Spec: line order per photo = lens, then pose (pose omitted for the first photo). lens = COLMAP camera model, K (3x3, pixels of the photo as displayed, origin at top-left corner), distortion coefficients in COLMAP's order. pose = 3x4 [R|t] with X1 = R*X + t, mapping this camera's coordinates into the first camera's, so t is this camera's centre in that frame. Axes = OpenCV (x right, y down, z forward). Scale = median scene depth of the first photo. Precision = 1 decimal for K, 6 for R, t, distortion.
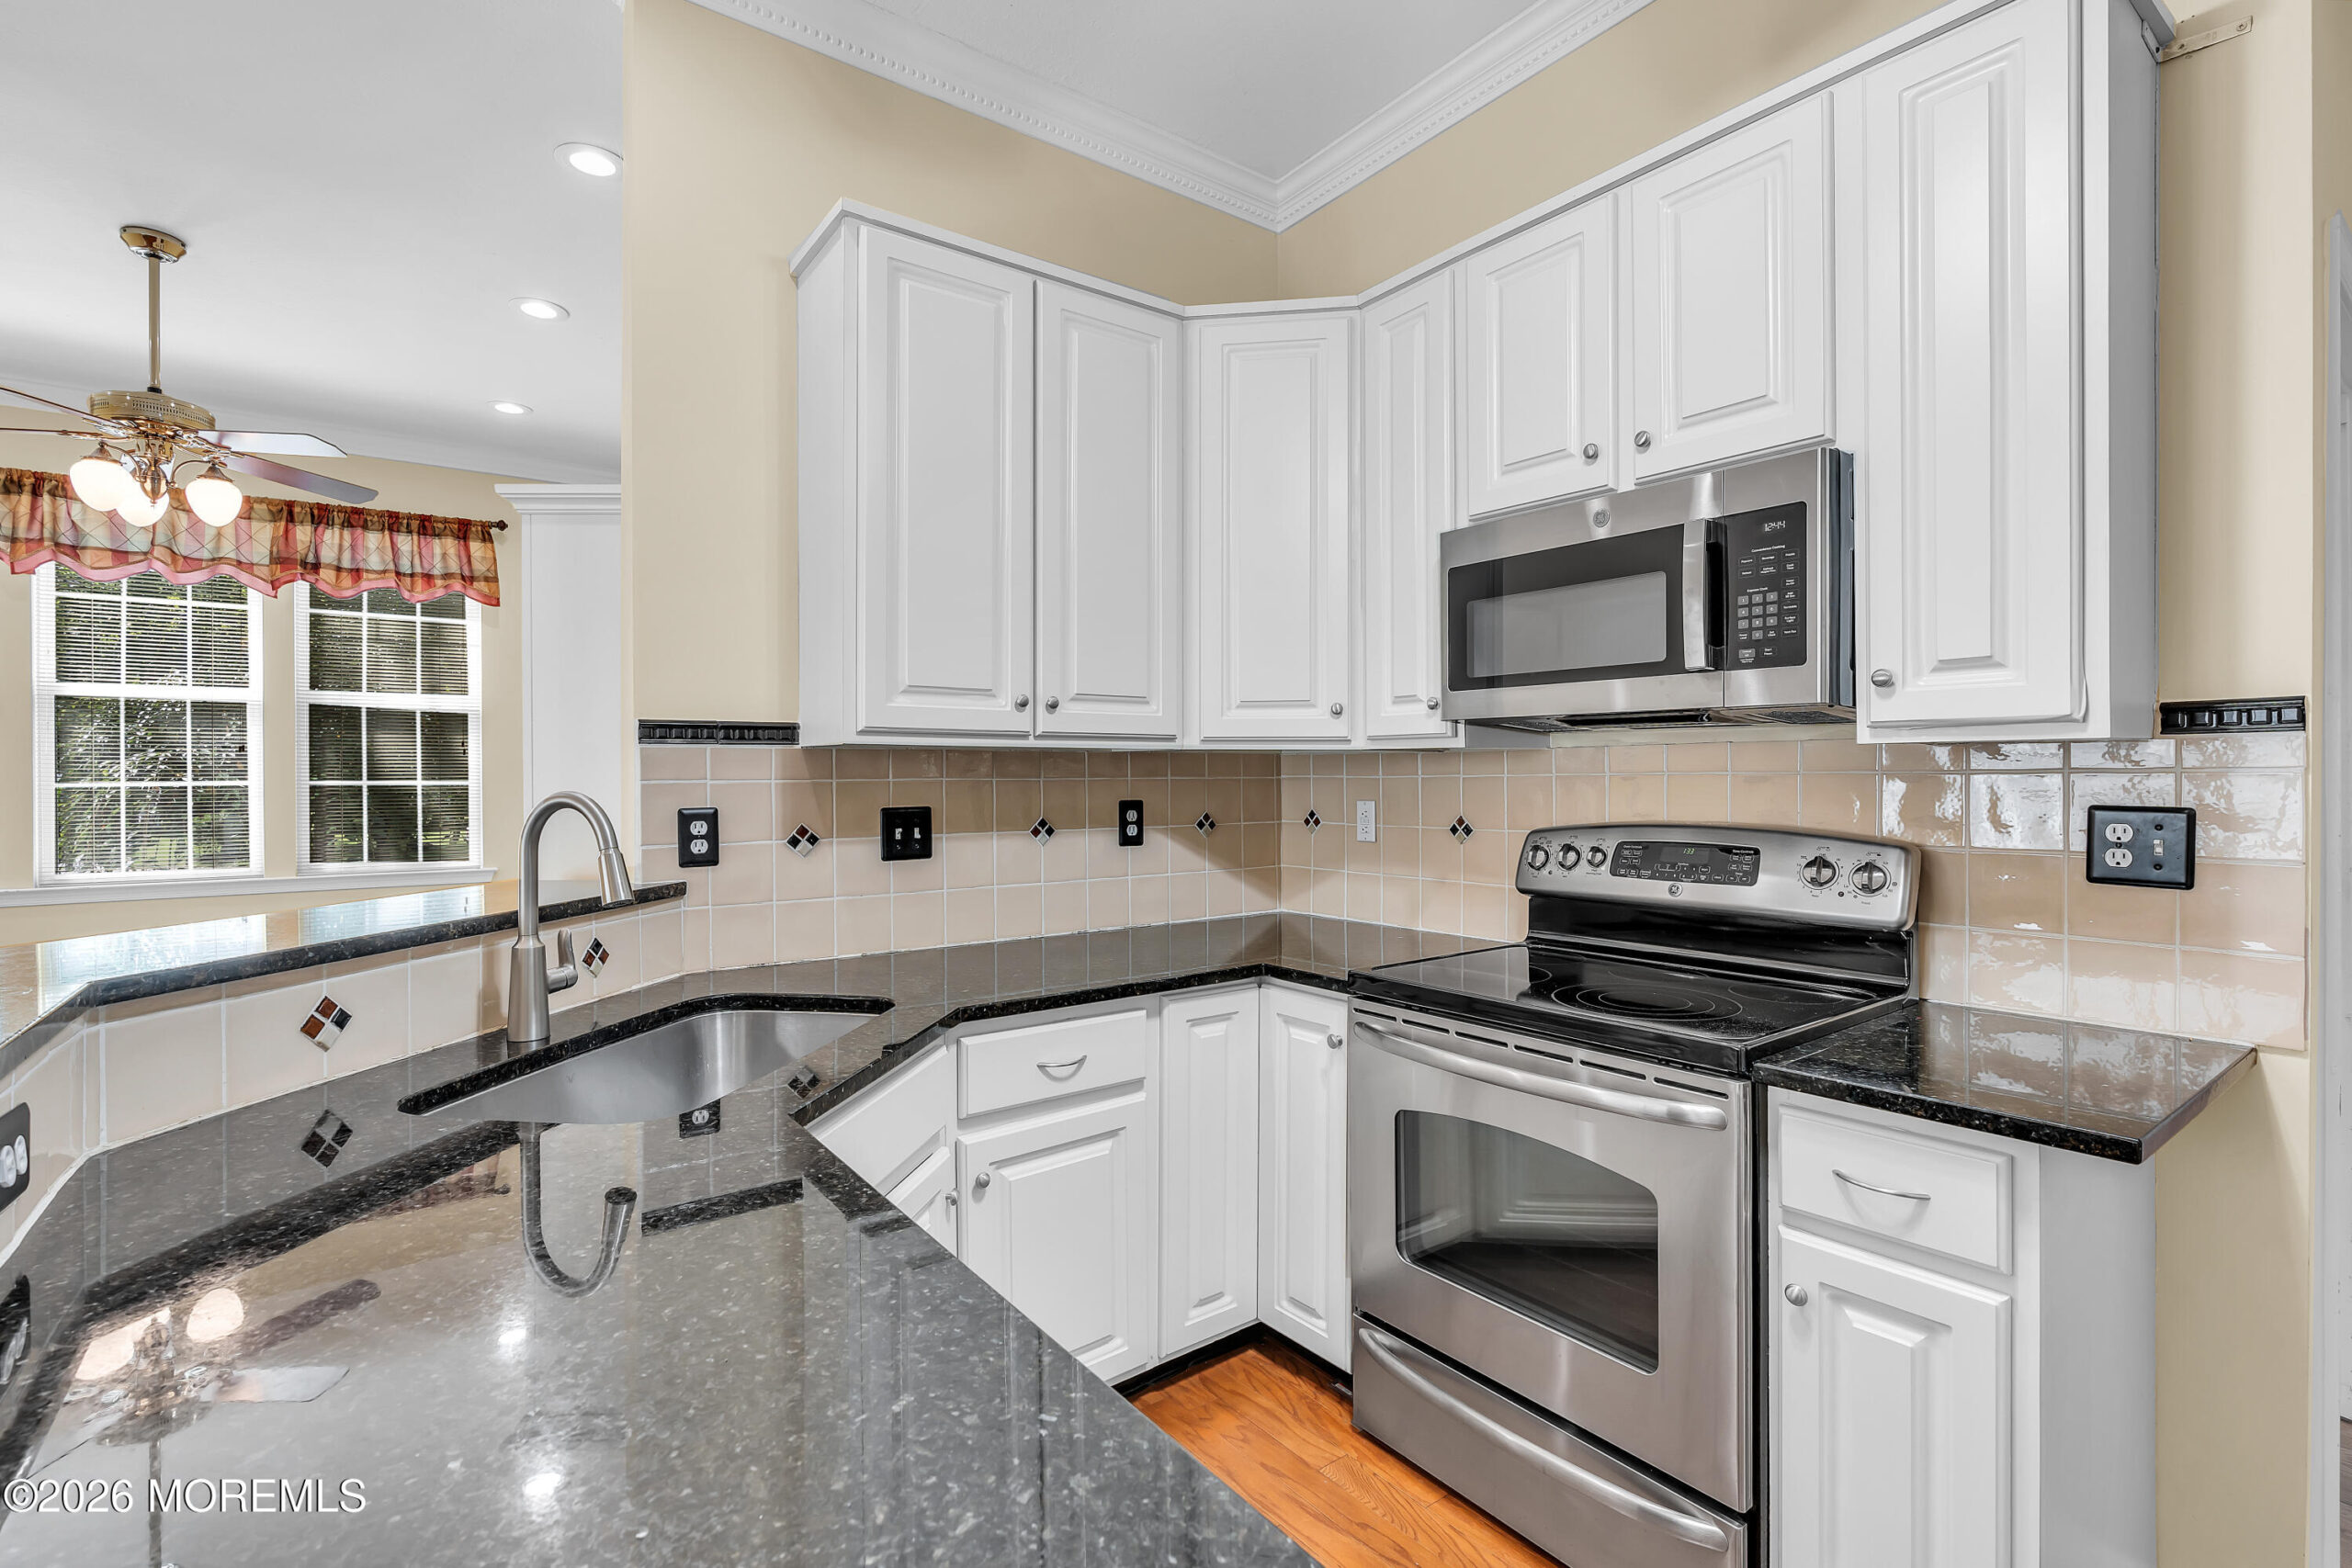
lens RADIAL K [[1065.4, 0, 1169.0], [0, 1065.4, 779.5], [0, 0, 1]] dist [-0.010320, 0.002976]
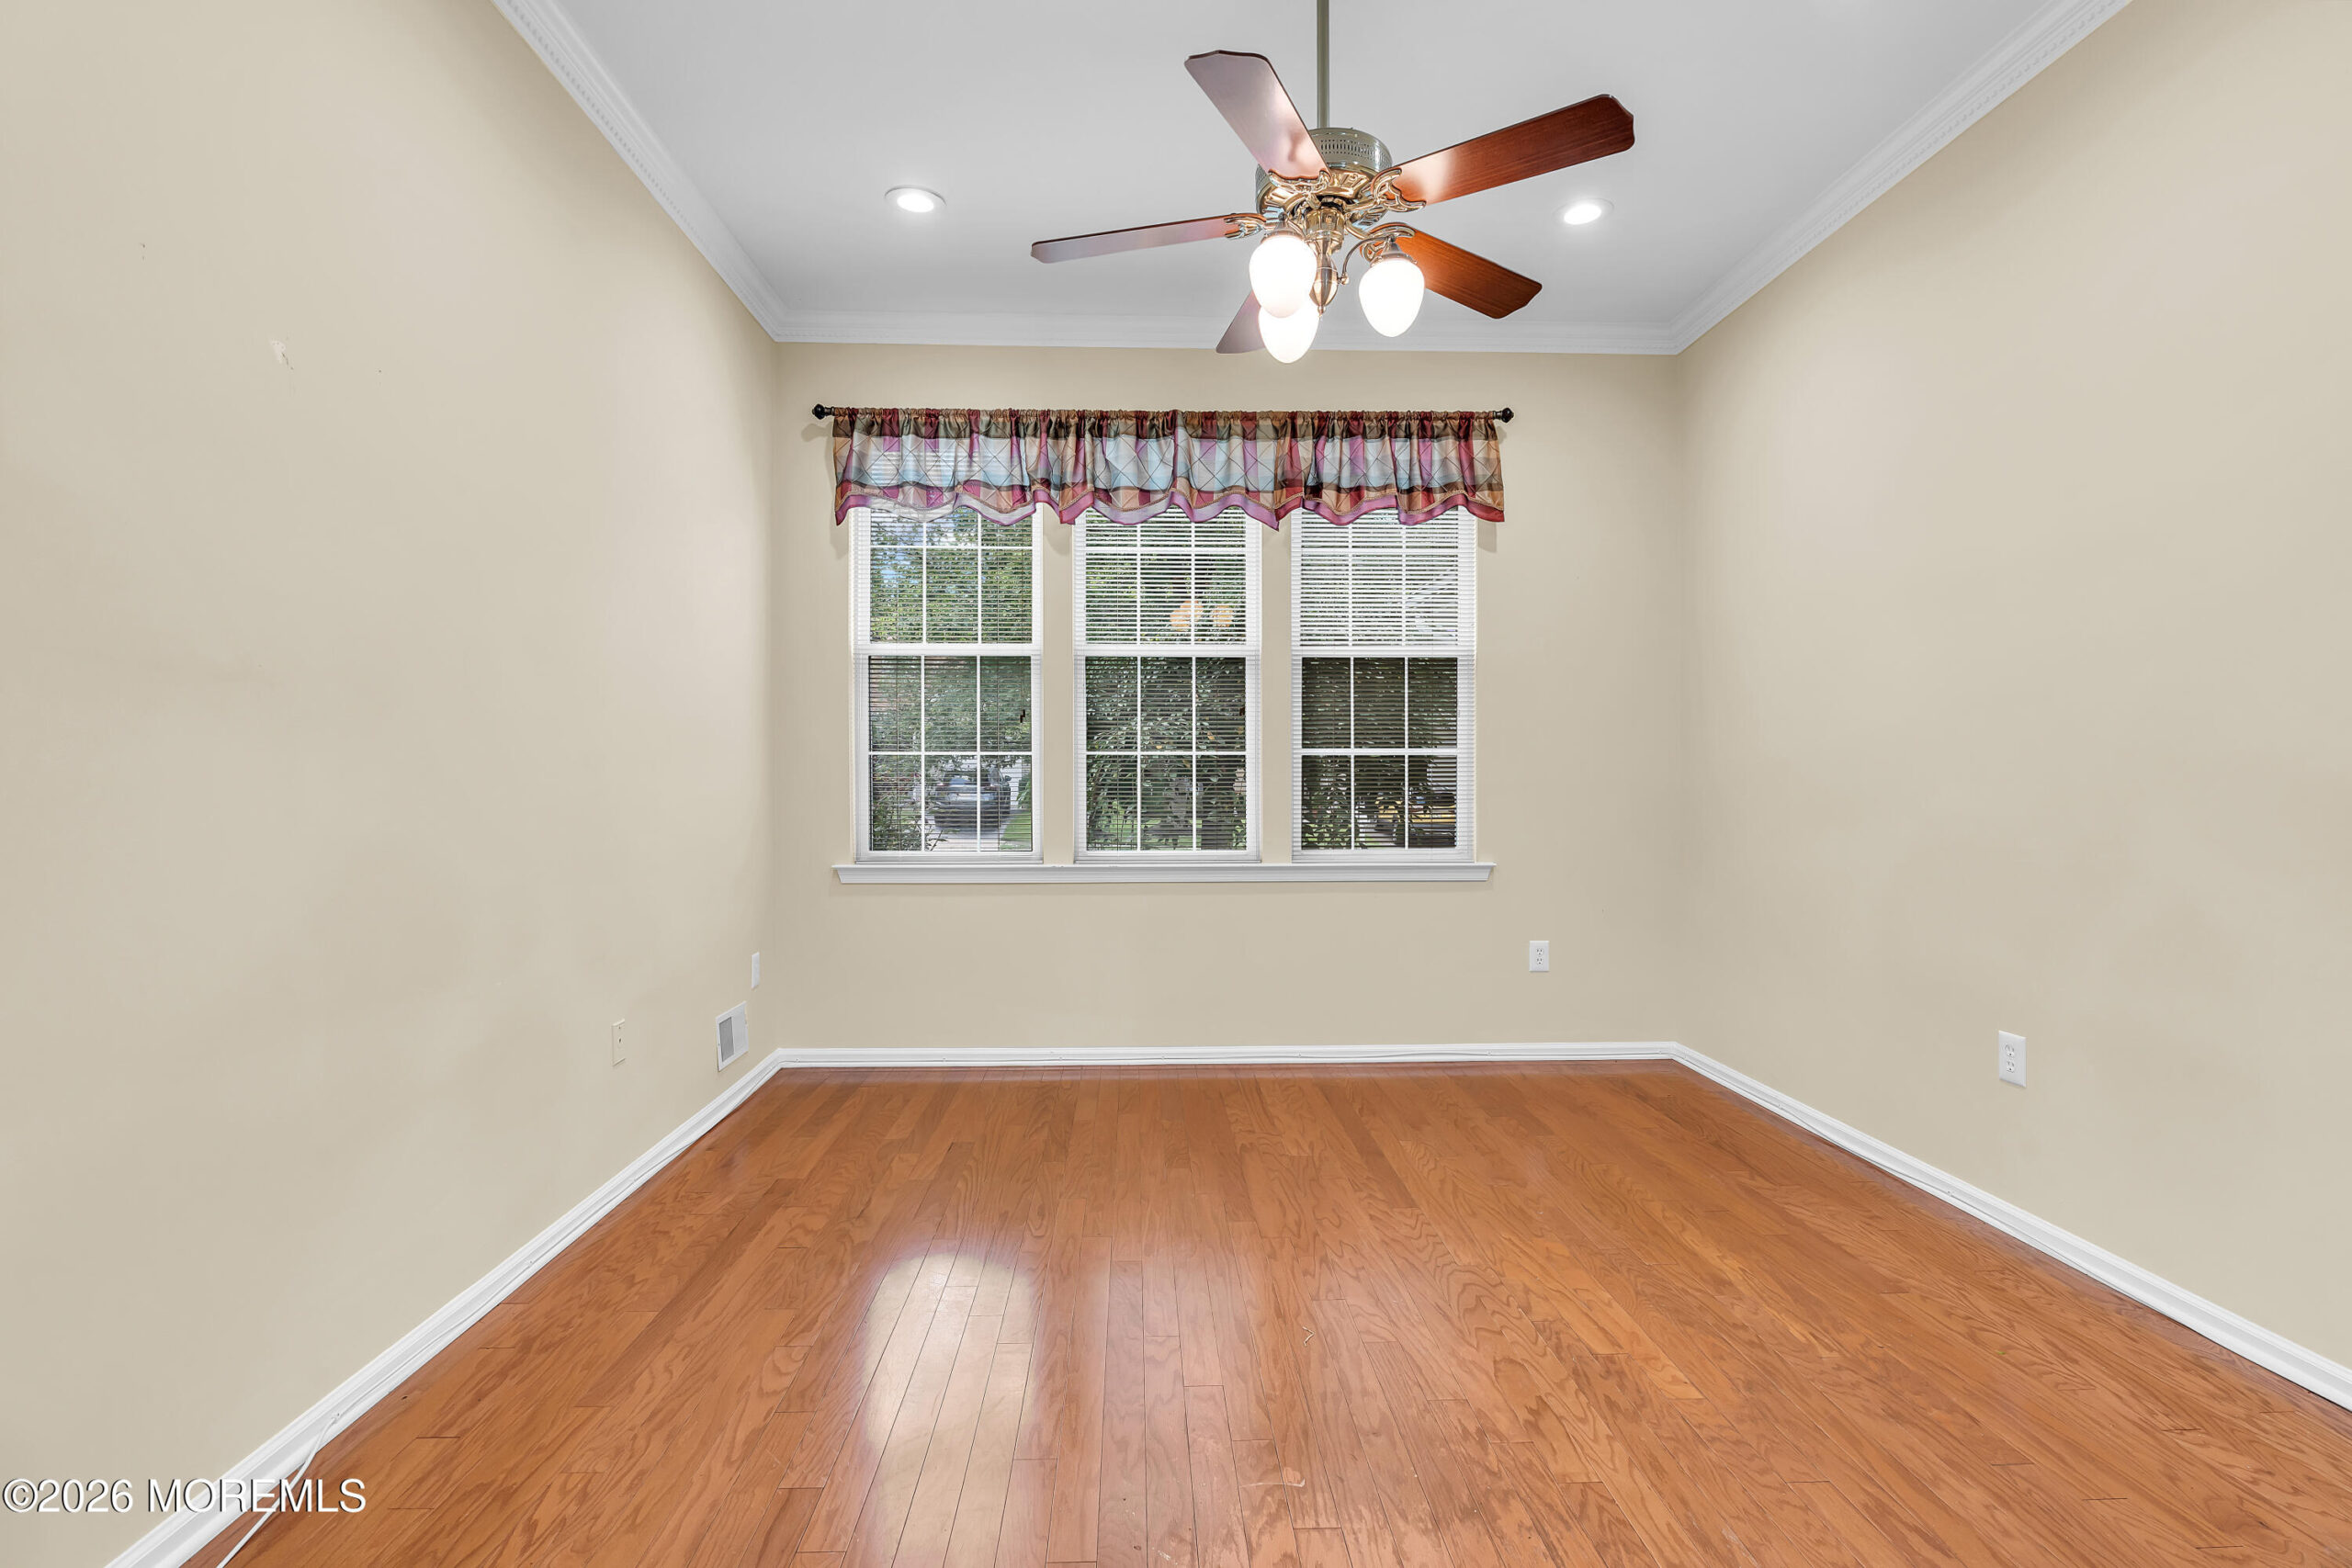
lens RADIAL K [[1055.3, 0, 1170.8], [0, 1055.3, 771.7], [0, 0, 1]] dist [-0.013860, 0.006674]
pose [[0.823568, -0.000190, -0.567218, -0.997252], [-0.002739, 0.999987, -0.004311, 0.054332], [0.567212, 0.005104, 0.823556, 0.598127]]
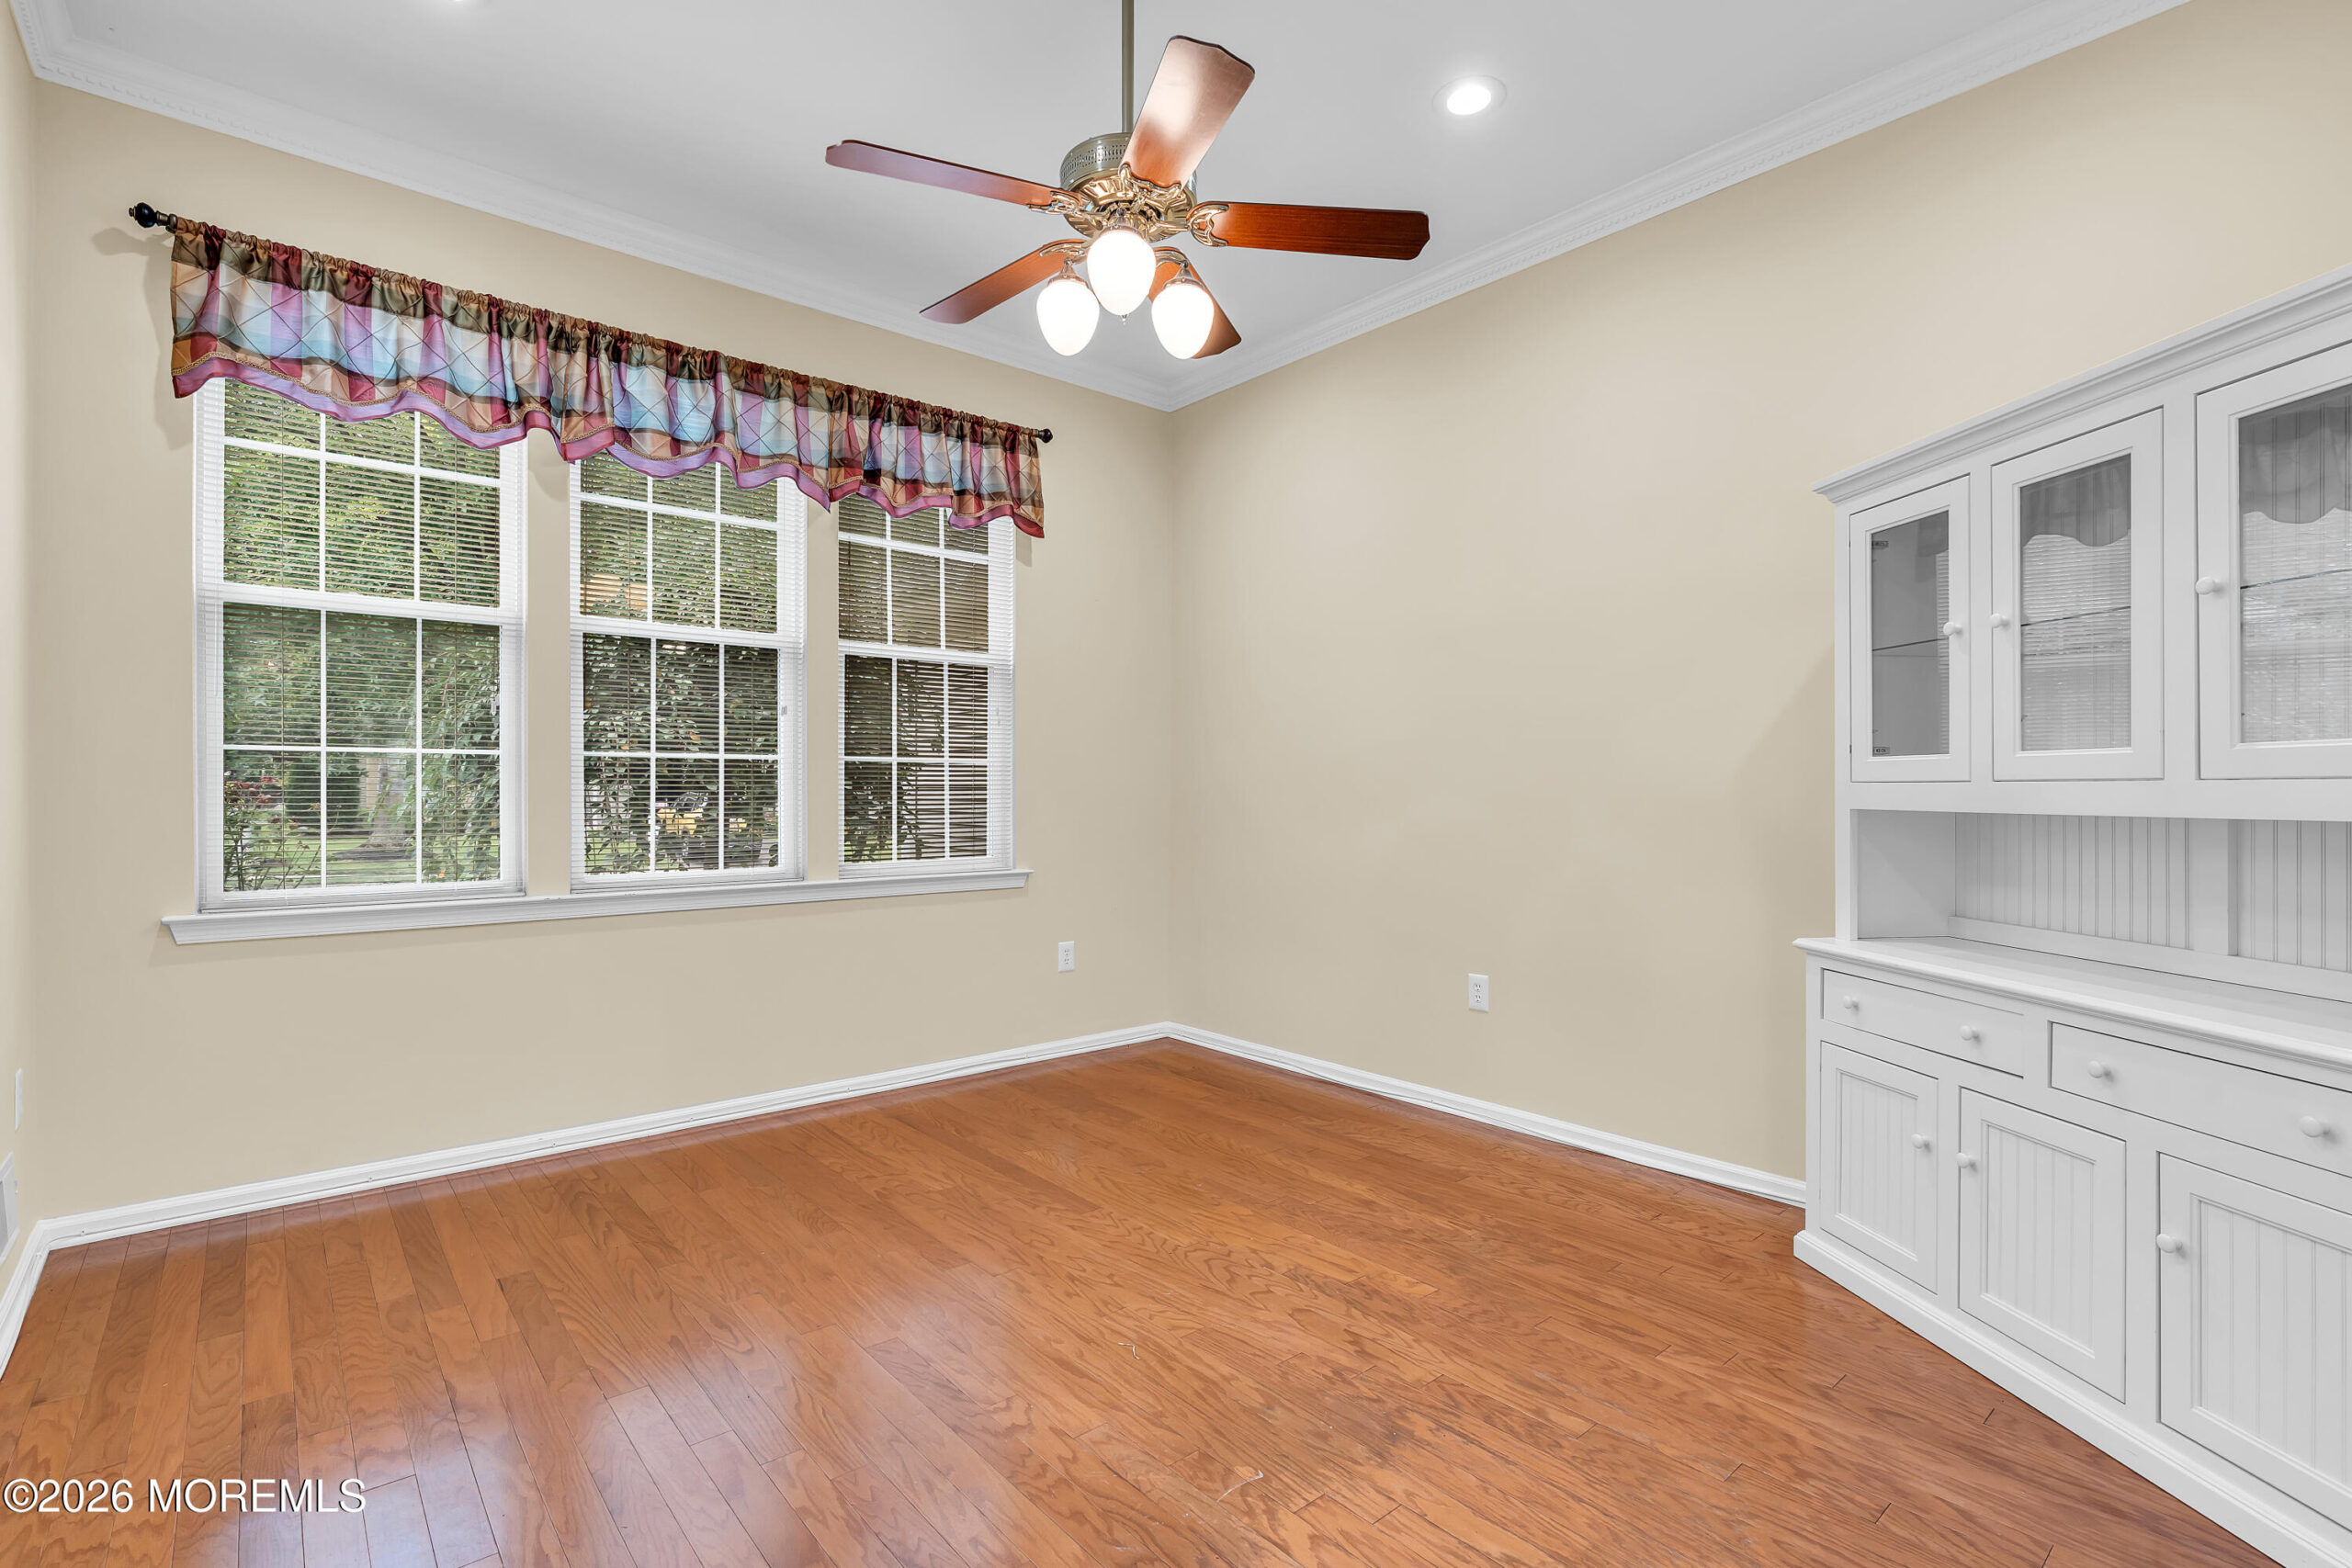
lens RADIAL K [[1079.9, 0, 1169.6], [0, 1079.9, 777.7], [0, 0, 1]] dist [-0.011873, 0.004580]
pose [[0.997717, 0.005765, 0.067286, -1.479294], [-0.005101, 0.999937, -0.010035, 0.058568], [-0.067340, 0.009669, 0.997683, 0.483766]]
